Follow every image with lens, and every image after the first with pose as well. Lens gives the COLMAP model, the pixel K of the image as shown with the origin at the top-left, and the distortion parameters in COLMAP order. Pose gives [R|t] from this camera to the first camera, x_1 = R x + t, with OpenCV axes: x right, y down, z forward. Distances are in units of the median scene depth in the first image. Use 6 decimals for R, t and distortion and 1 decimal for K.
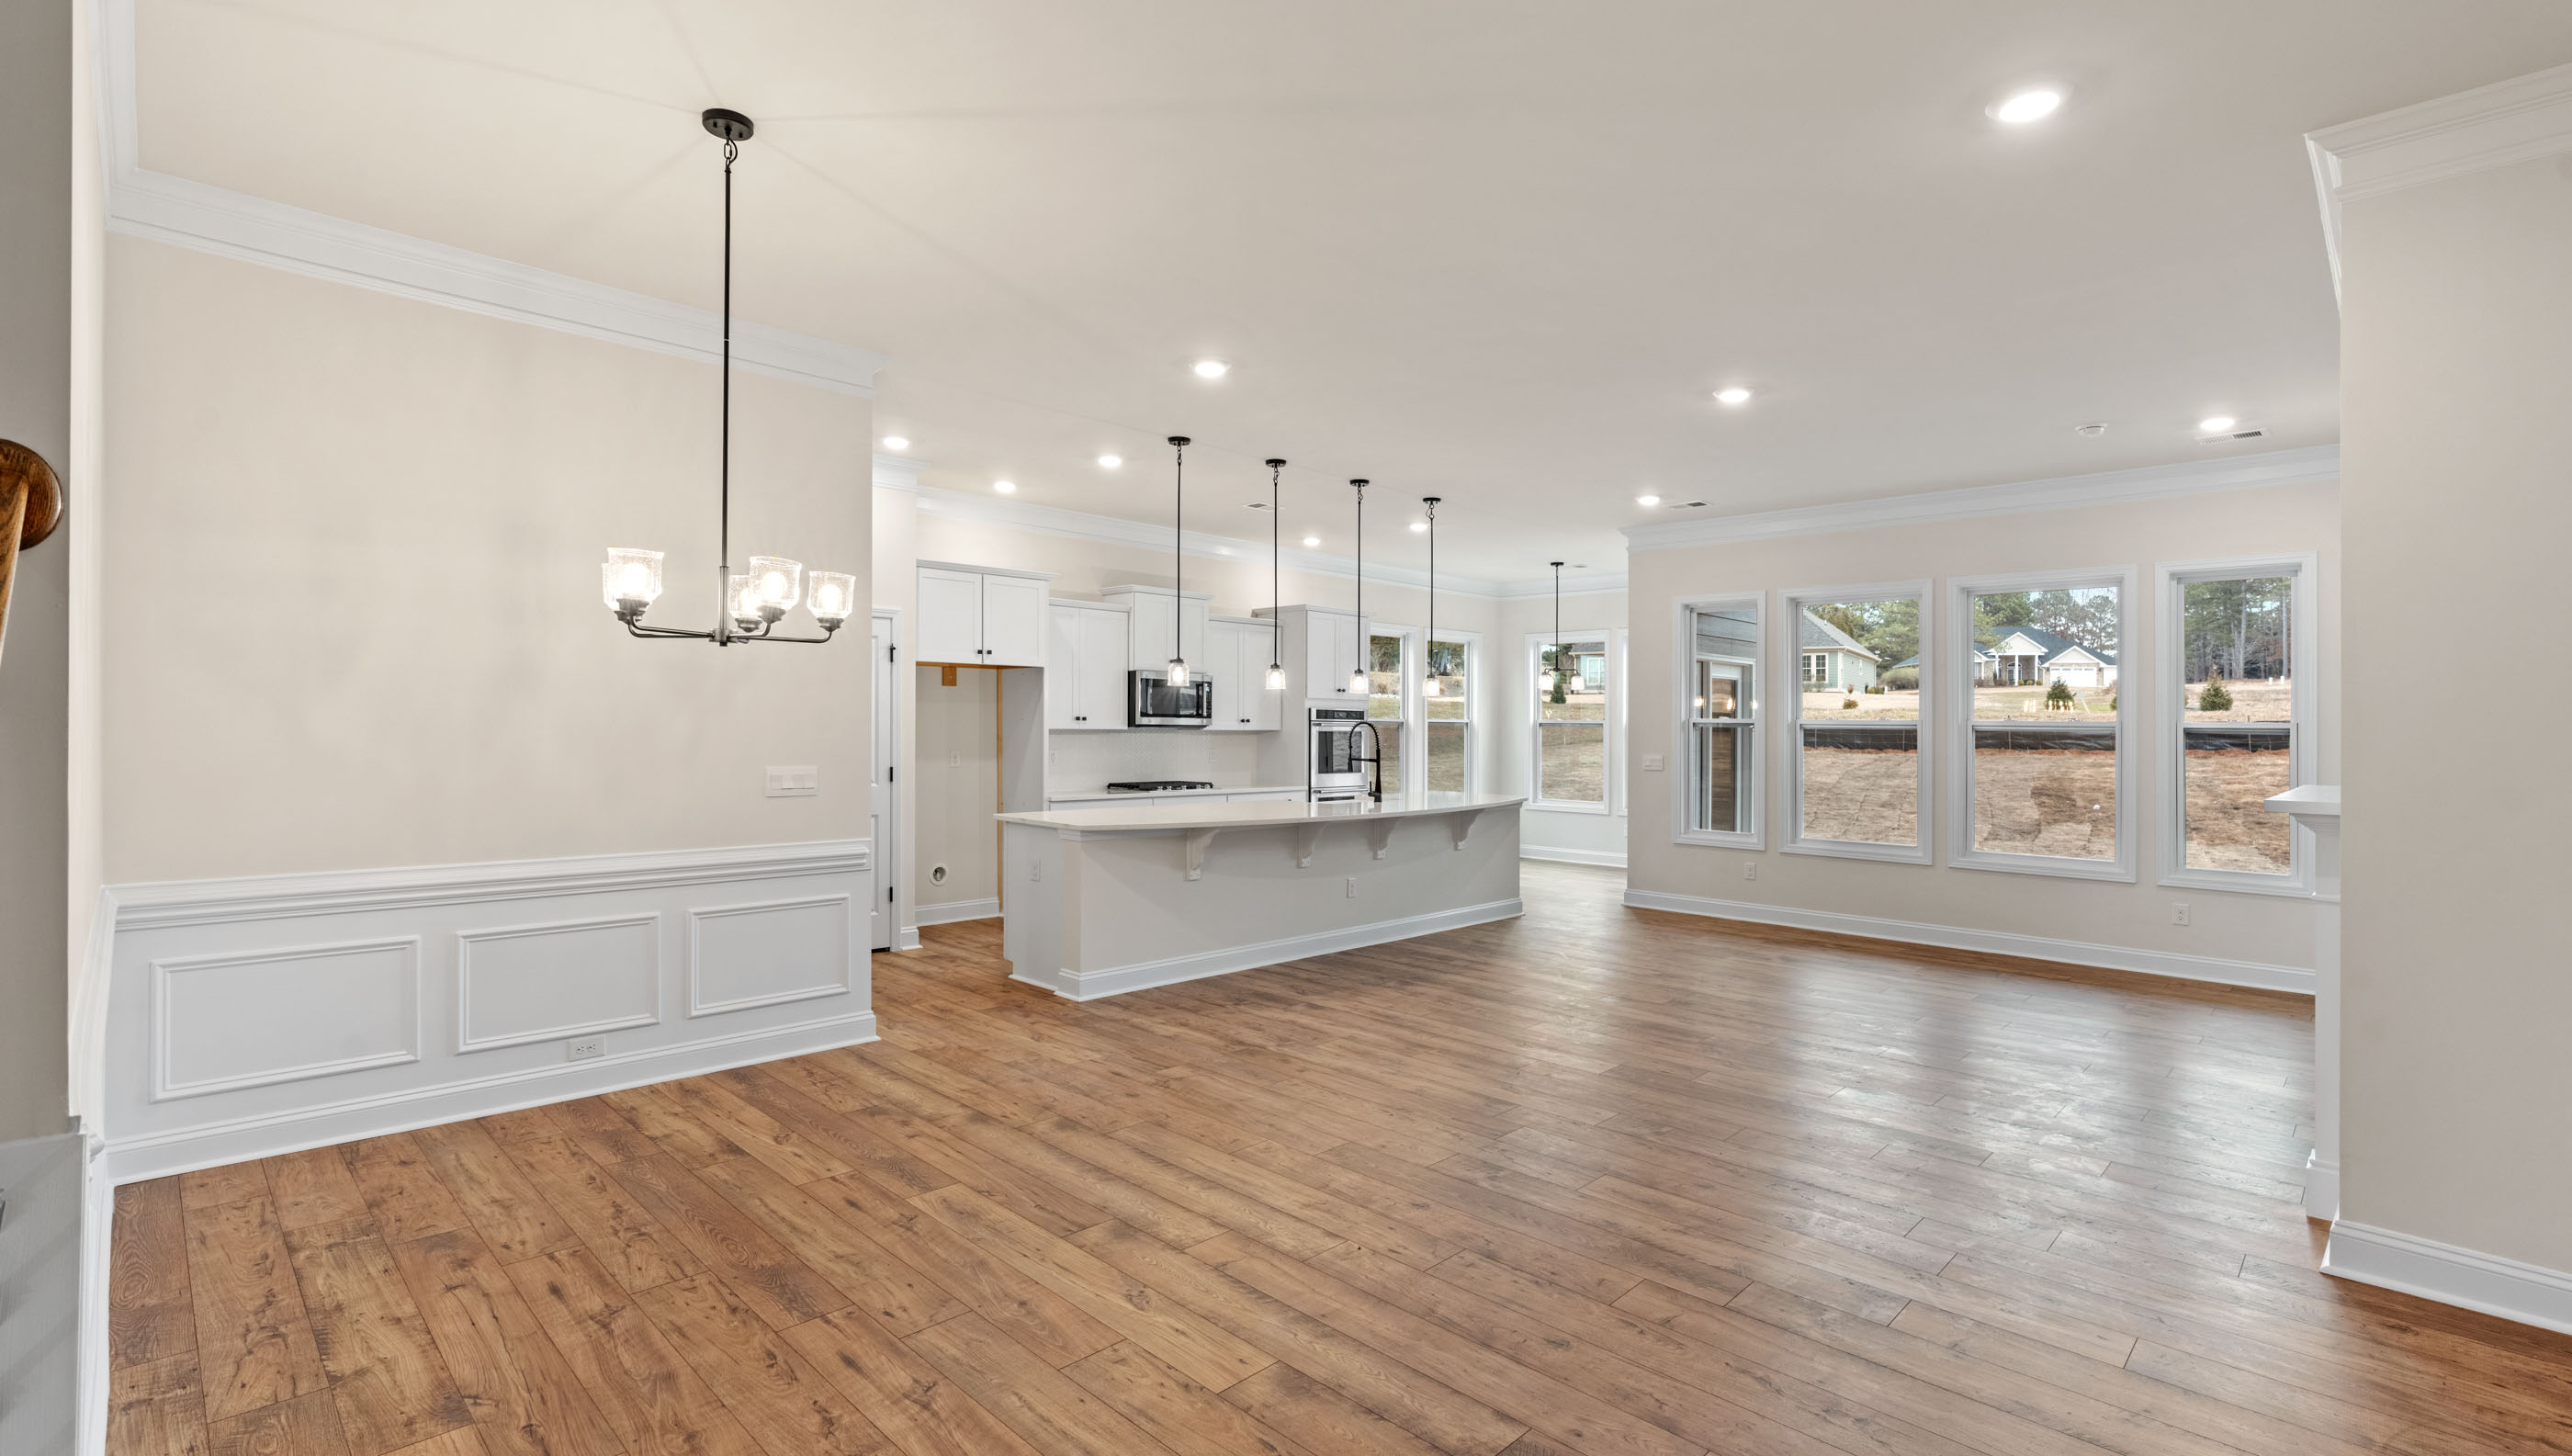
lens RADIAL K [[1171.2, 0, 1286.0], [0, 1171.2, 728.0], [0, 0, 1]] dist [0.025845, 0.000045]
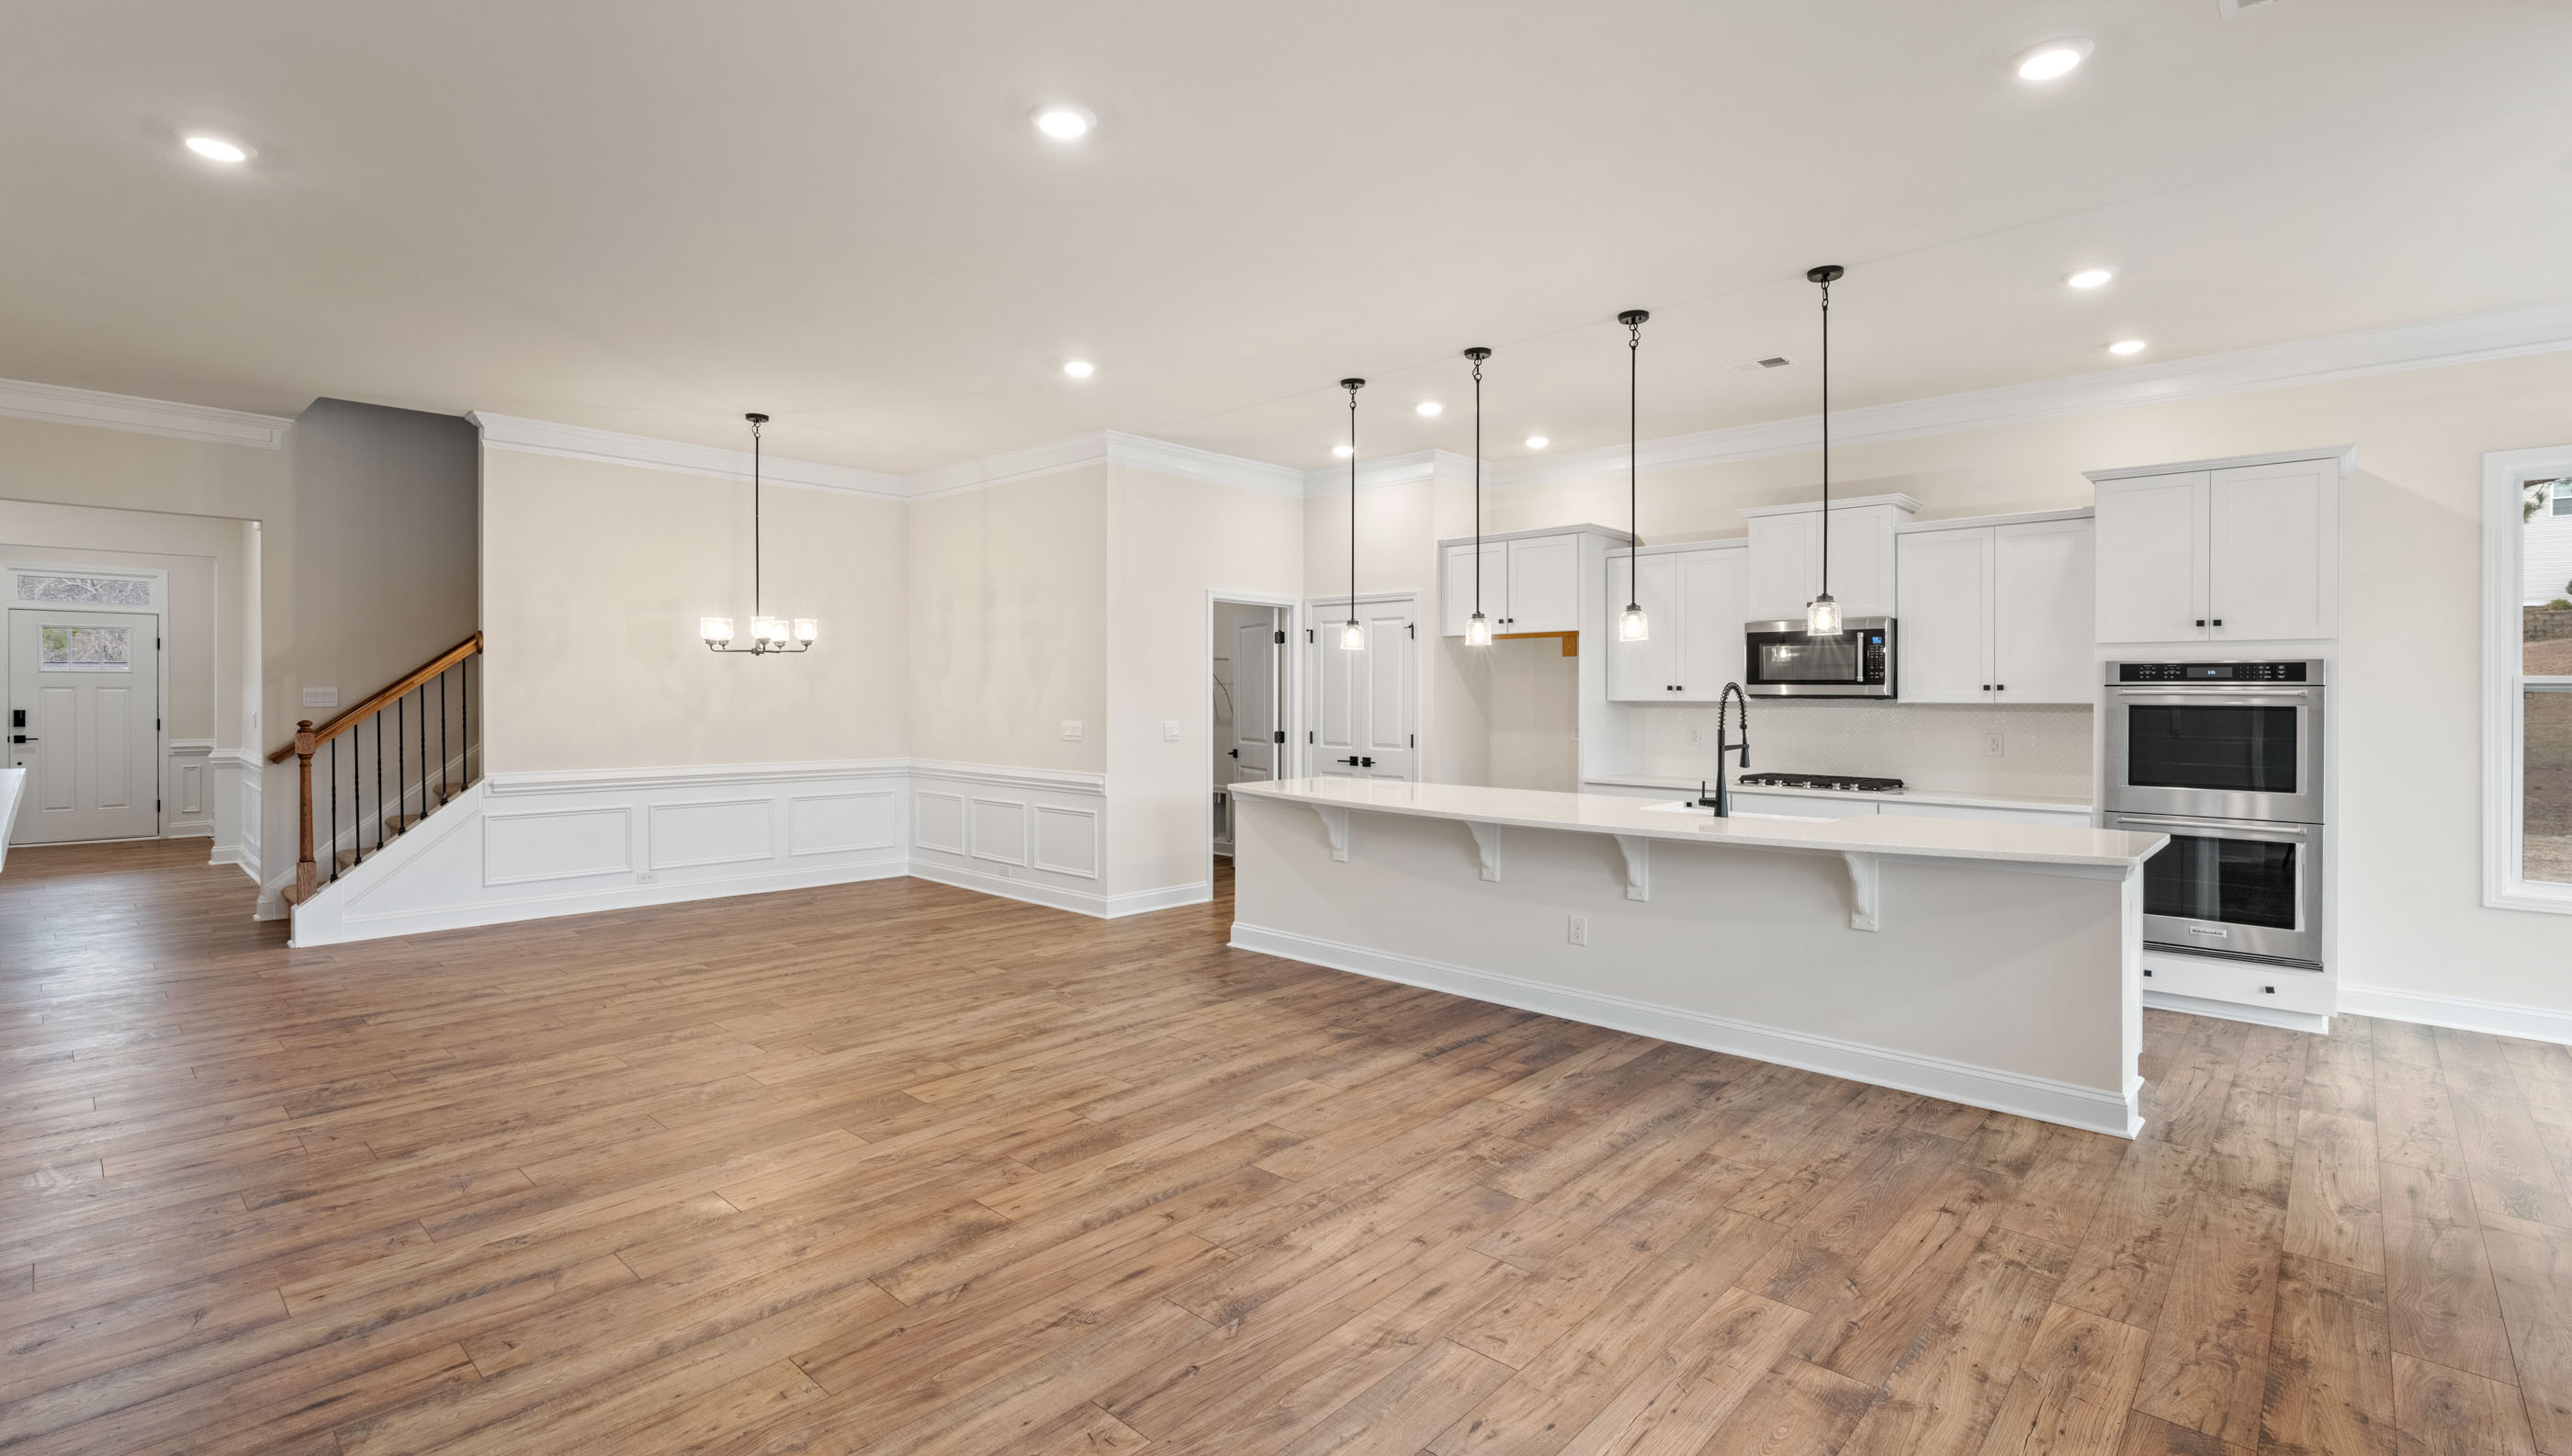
lens RADIAL K [[1127.1, 0, 1260.3], [0, 1127.1, 730.3], [0, 0, 1]] dist [-0.014302, -0.000031]
pose [[0.019393, 0.019241, -0.999627, 0.563013], [-0.006937, 0.999793, 0.019109, 0.007924], [0.999788, 0.006564, 0.019522, 0.648635]]
